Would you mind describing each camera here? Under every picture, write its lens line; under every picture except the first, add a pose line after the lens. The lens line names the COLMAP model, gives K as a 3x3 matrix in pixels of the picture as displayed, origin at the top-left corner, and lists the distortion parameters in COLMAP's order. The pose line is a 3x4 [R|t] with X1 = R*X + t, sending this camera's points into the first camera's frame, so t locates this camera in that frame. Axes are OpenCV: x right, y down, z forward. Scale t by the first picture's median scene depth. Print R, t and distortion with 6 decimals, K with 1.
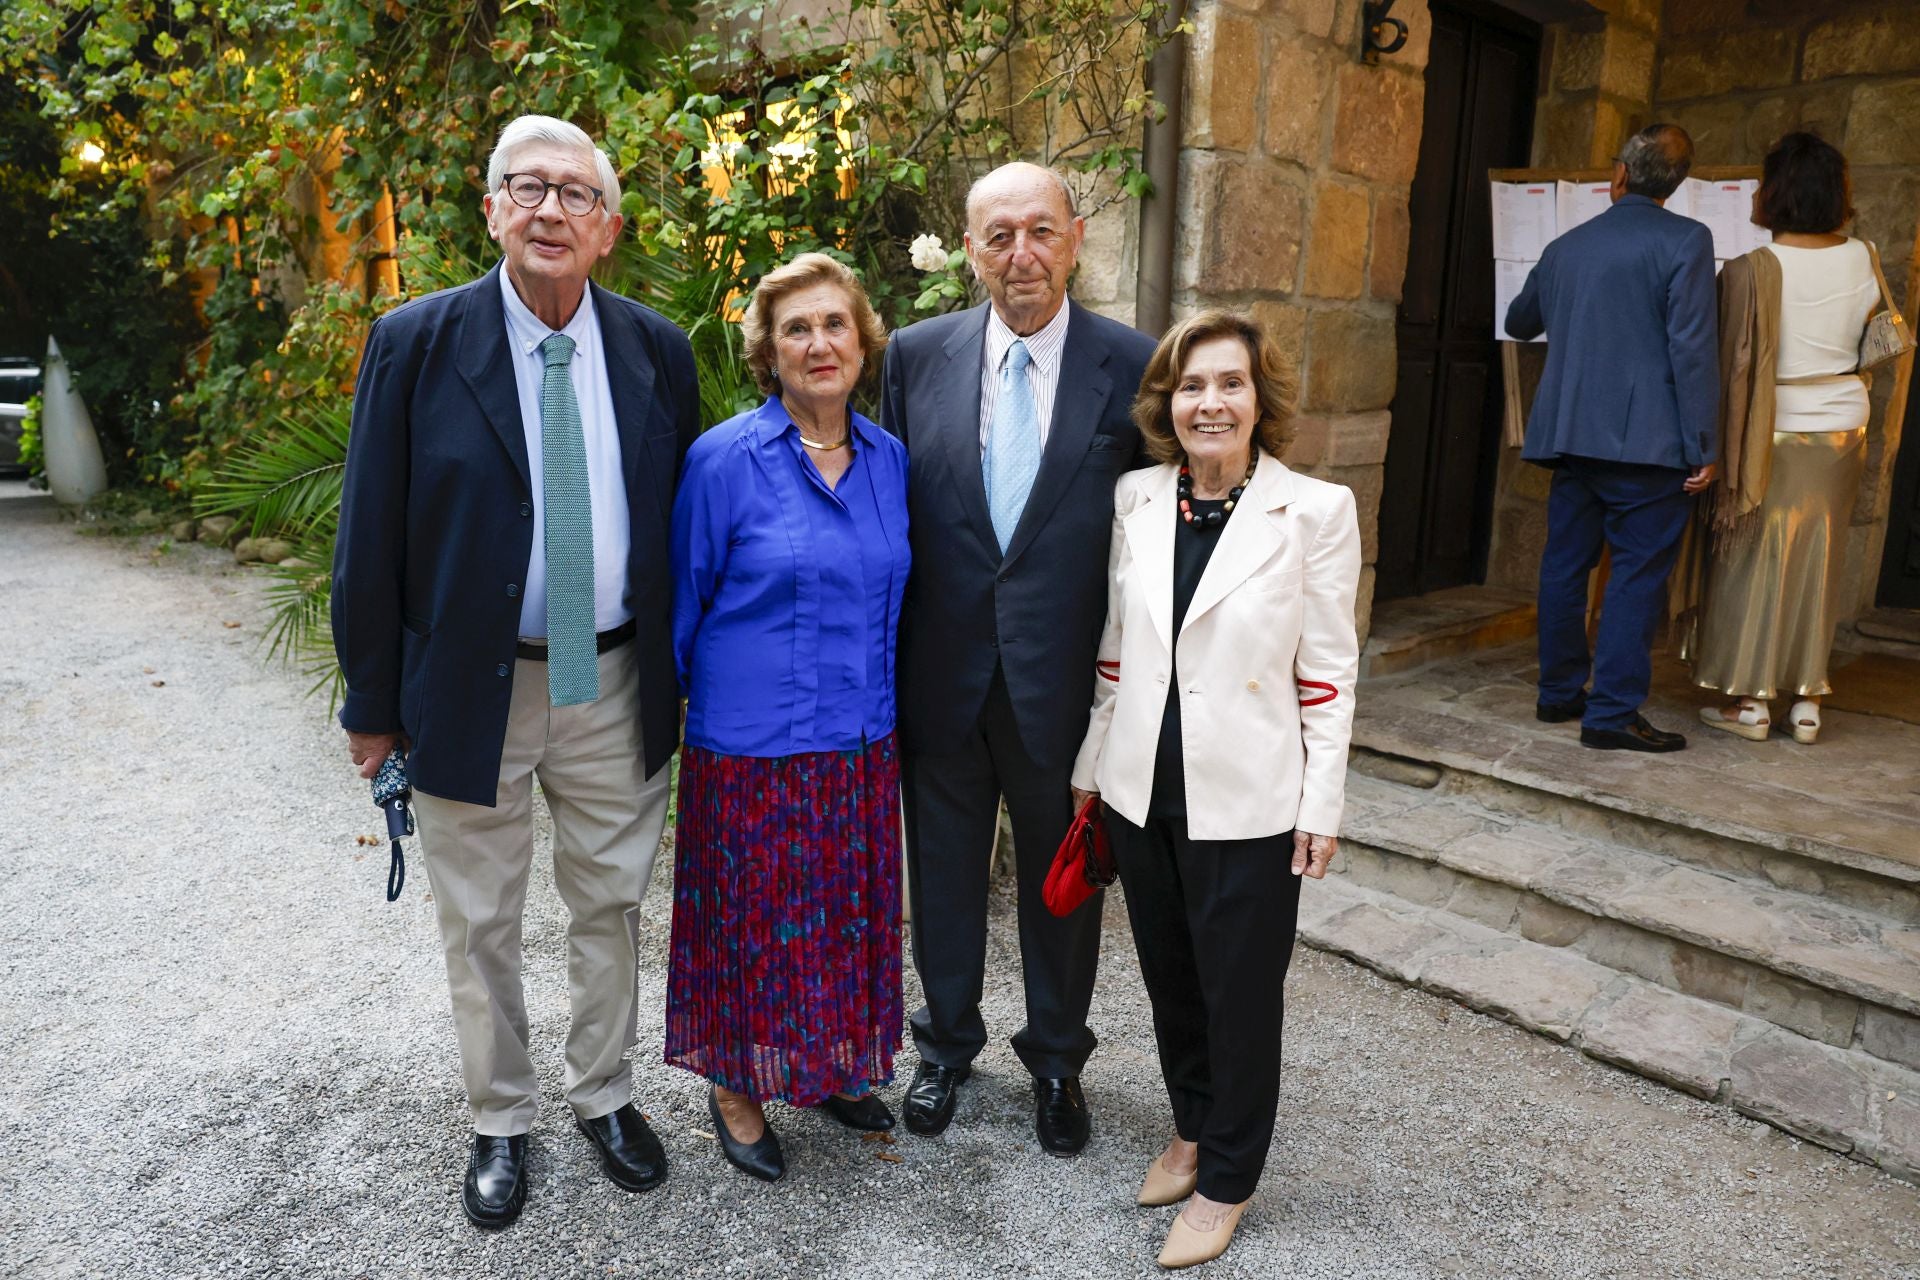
lens RADIAL K [[1265.3, 0, 970.5], [0, 1265.3, 642.2], [0, 0, 1]] dist [-0.003584, -0.004190]
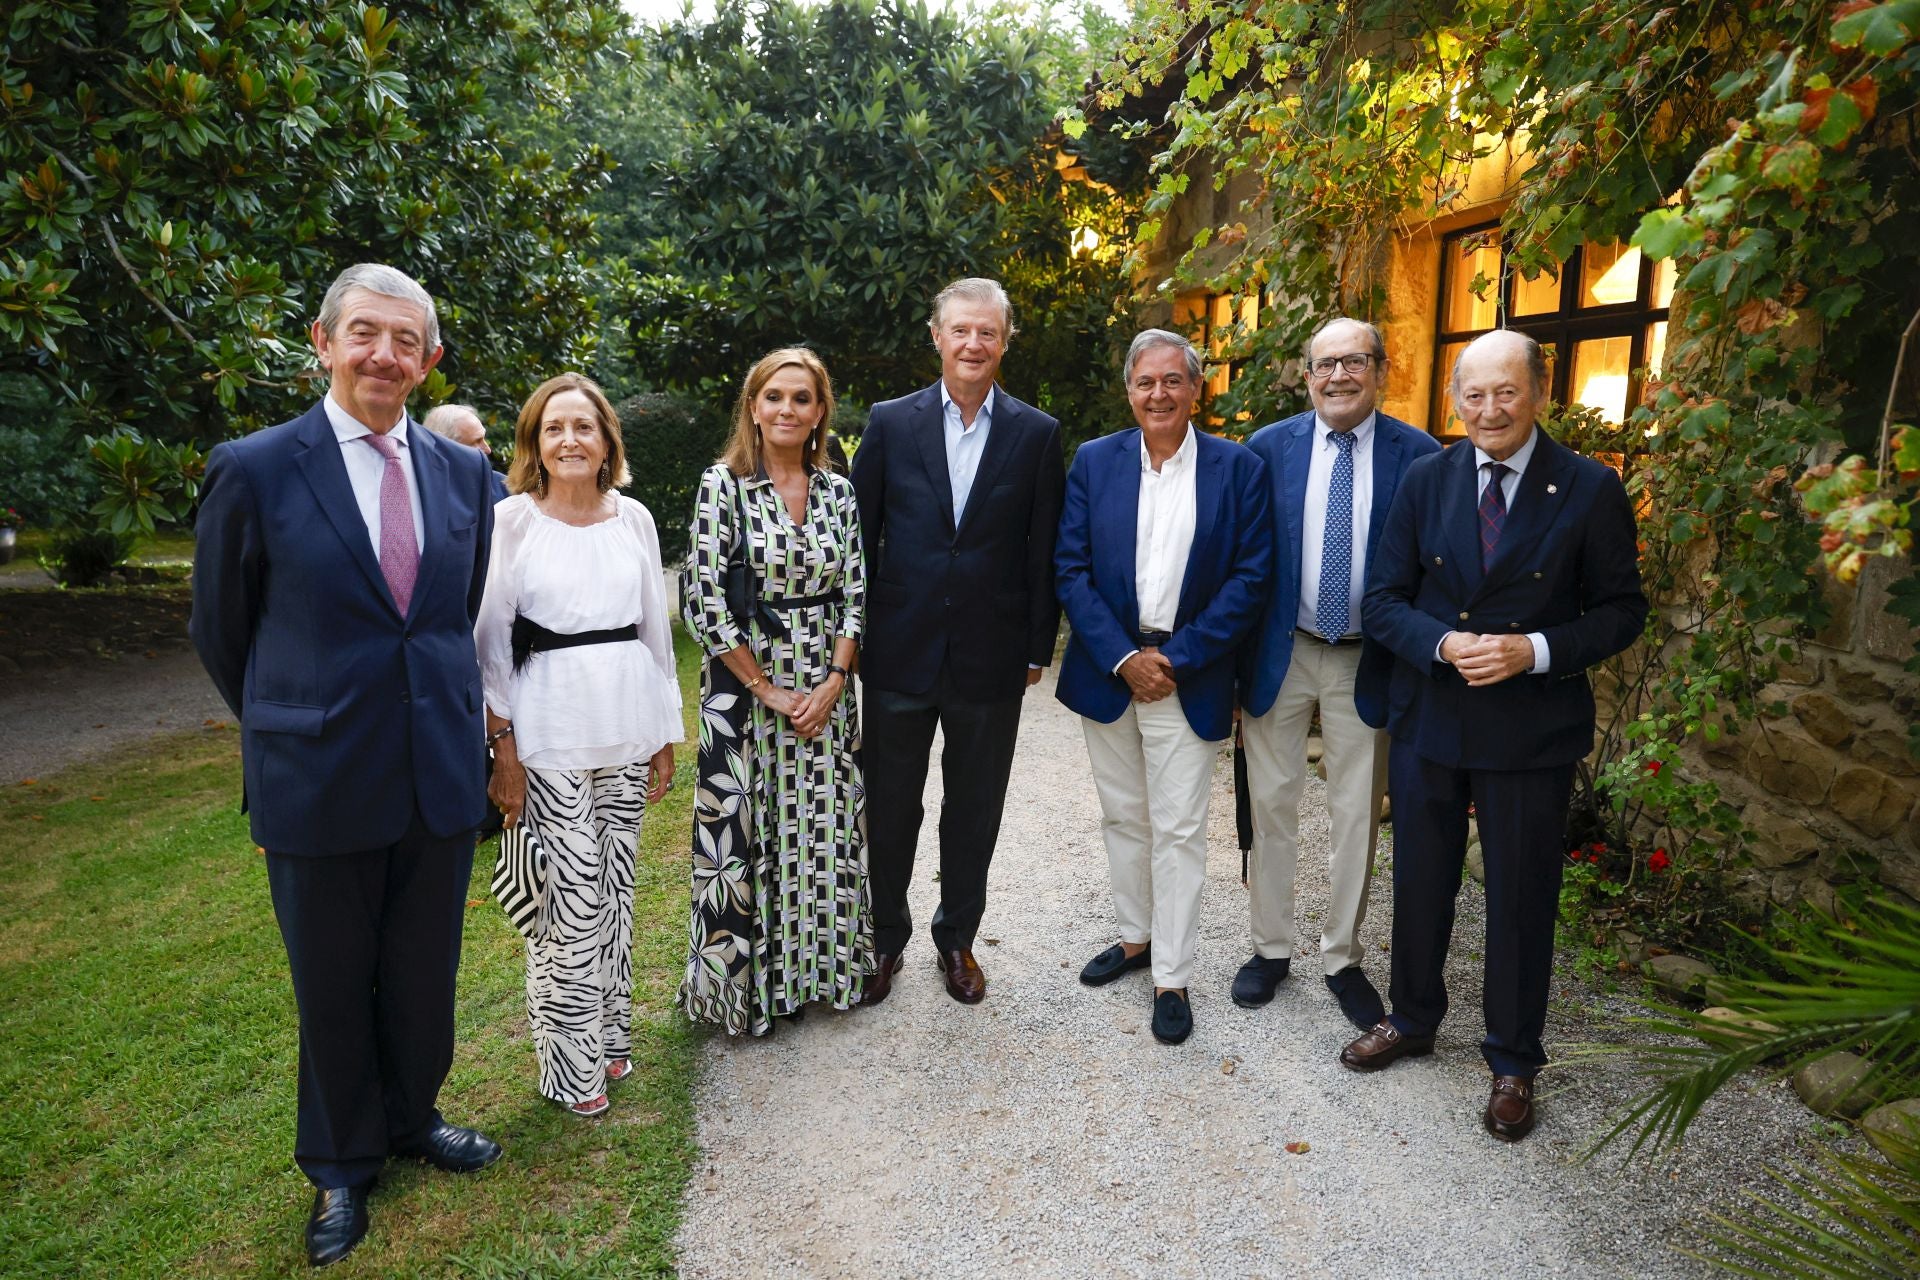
lens RADIAL K [[1265.3, 0, 955.9], [0, 1265.3, 634.8], [0, 0, 1]] dist [-0.003584, -0.004190]
pose [[0.813659, 0.099068, -0.572839, -0.589775], [-0.134029, 0.990795, -0.019025, -0.179784], [0.565681, 0.092257, 0.819447, 0.555452]]
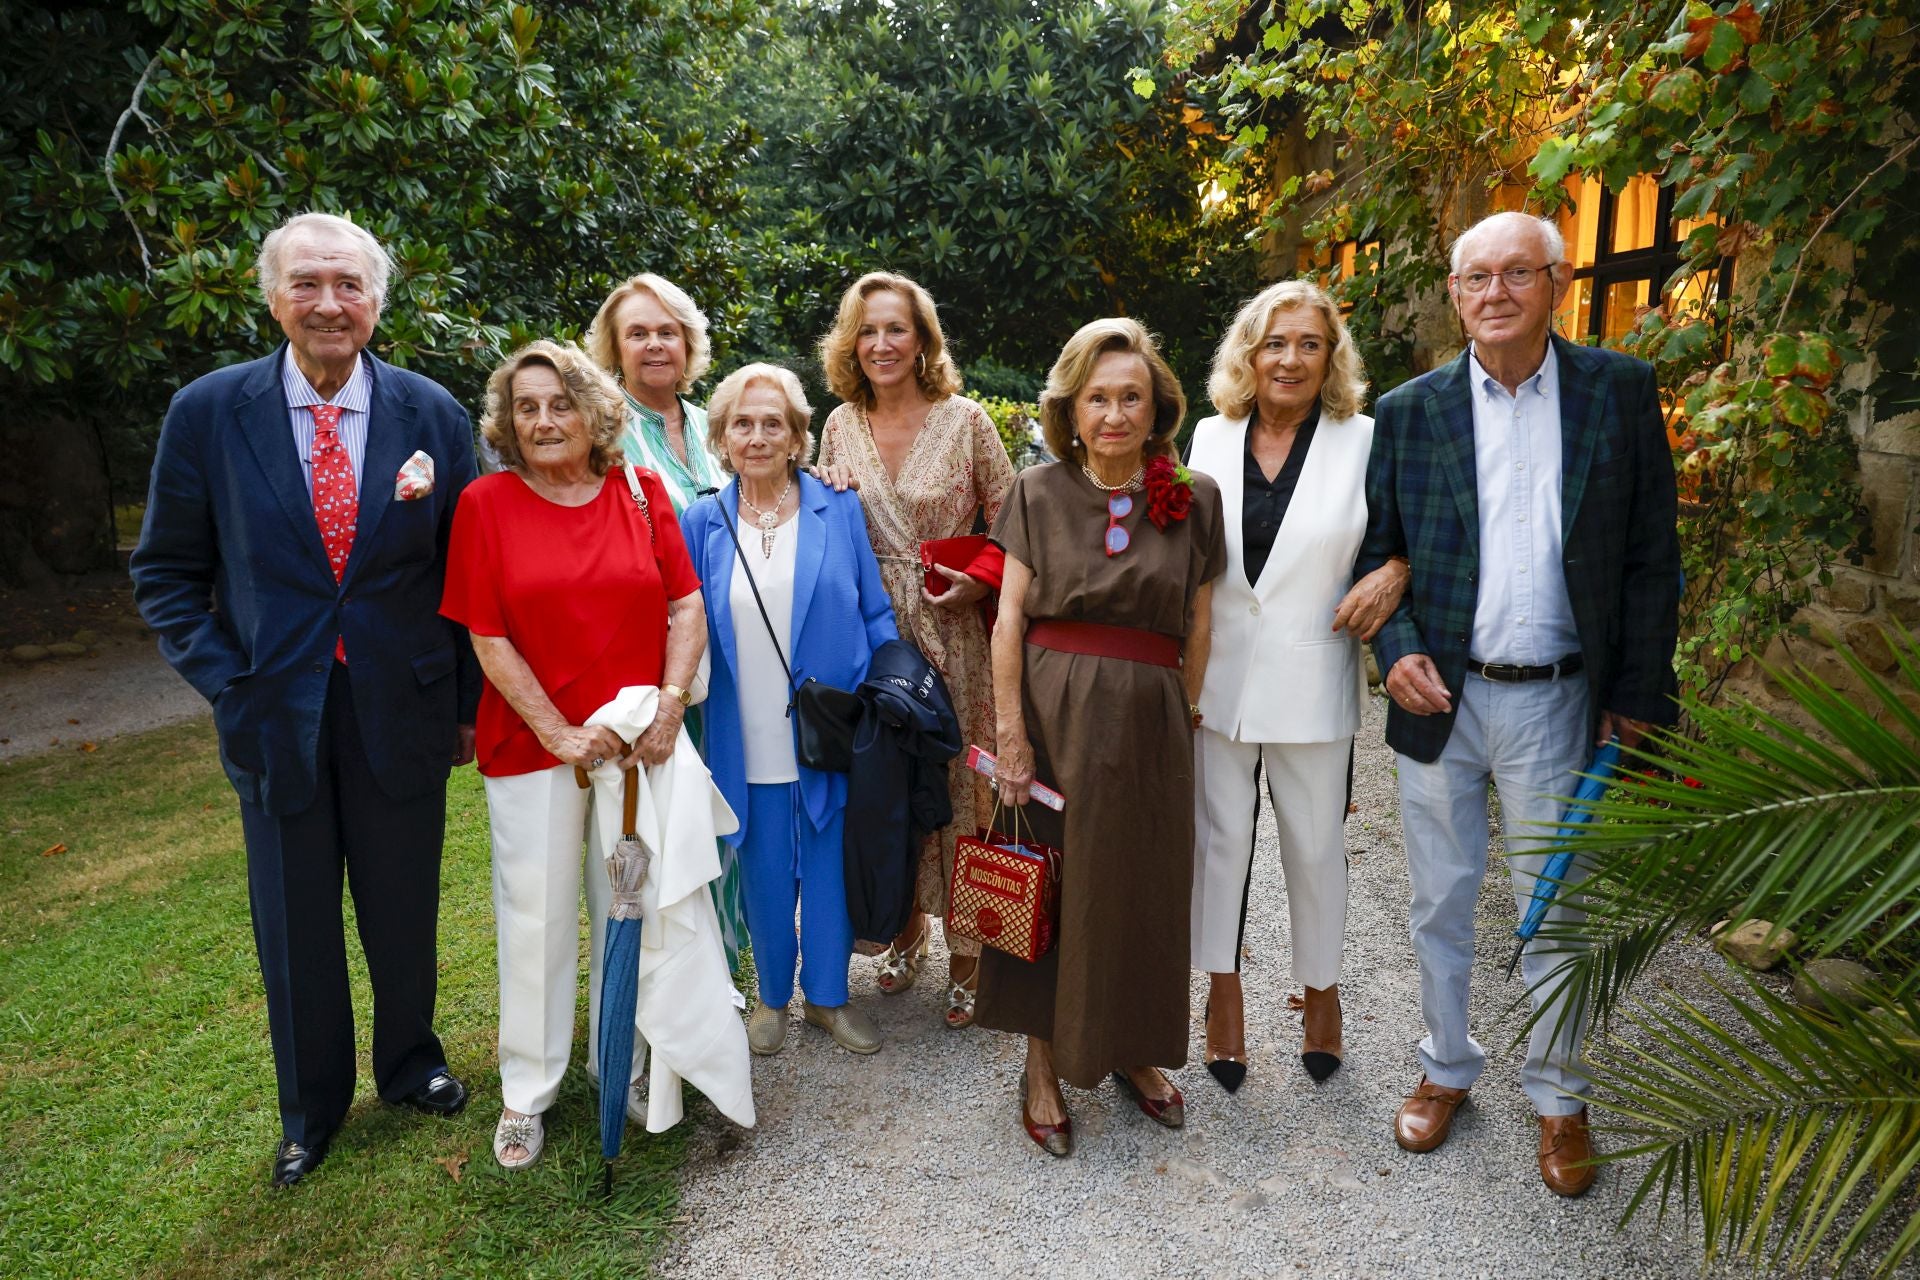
lens RADIAL K [[1265.3, 0, 960.3], [0, 1265.3, 637.9], [0, 0, 1]] dist [-0.003584, -0.004190]
pose [[0.731678, 0.118816, -0.671216, -0.459810], [-0.135435, 0.990399, 0.027682, -0.161044], [0.668061, 0.070651, 0.740745, 0.545292]]
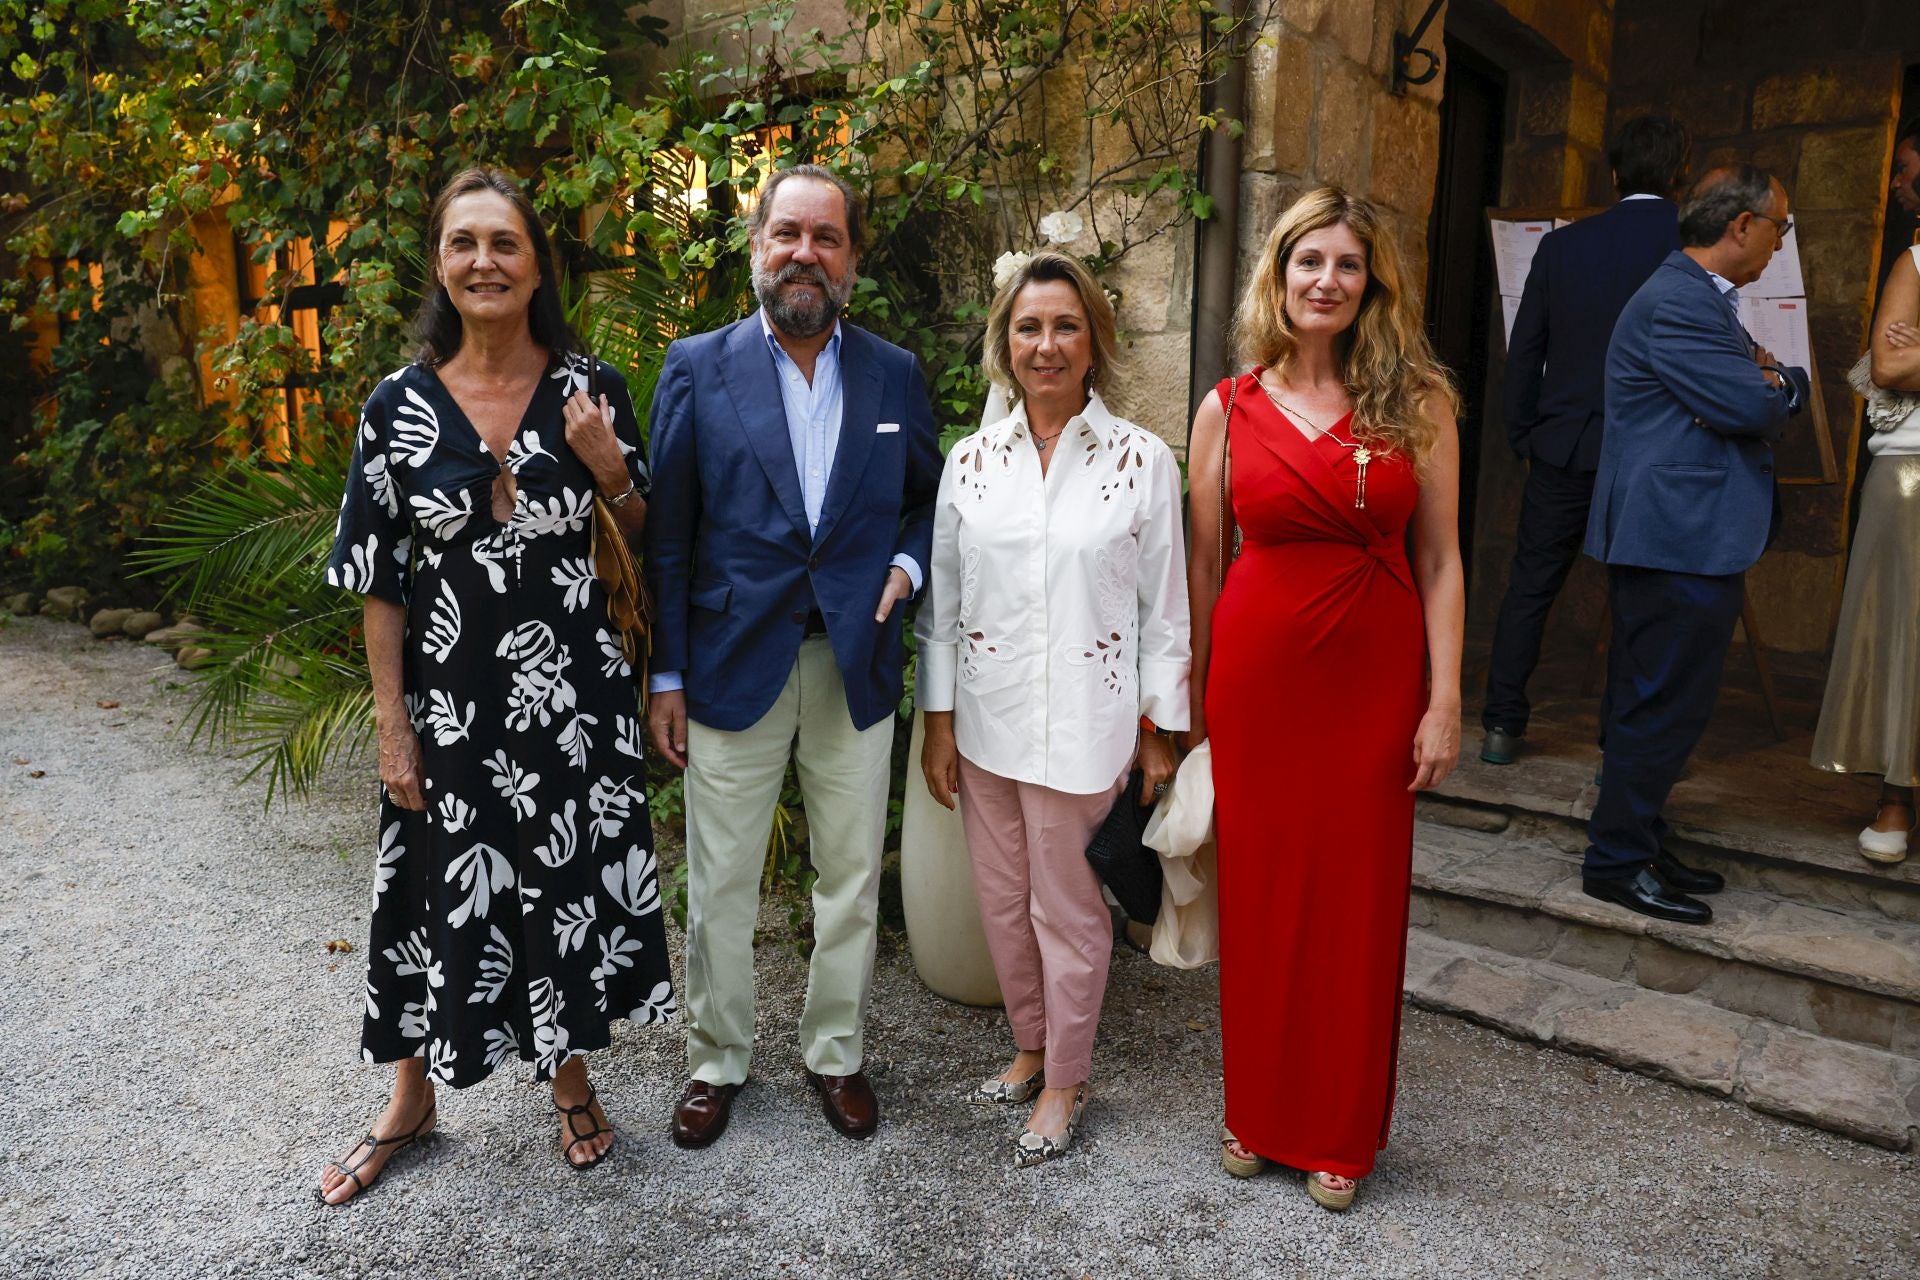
lens RADIAL K [[1265.3, 0, 963.5], [0, 1265.3, 636.9], [0, 0, 1]] dist [-0.003584, -0.004190]
pose [[0.993129, -0.025546, 0.114198, -0.146303], [0.031353, 0.998290, -0.049342, 0.001830], [-0.112742, 0.052584, 0.992232, 0.084612]]
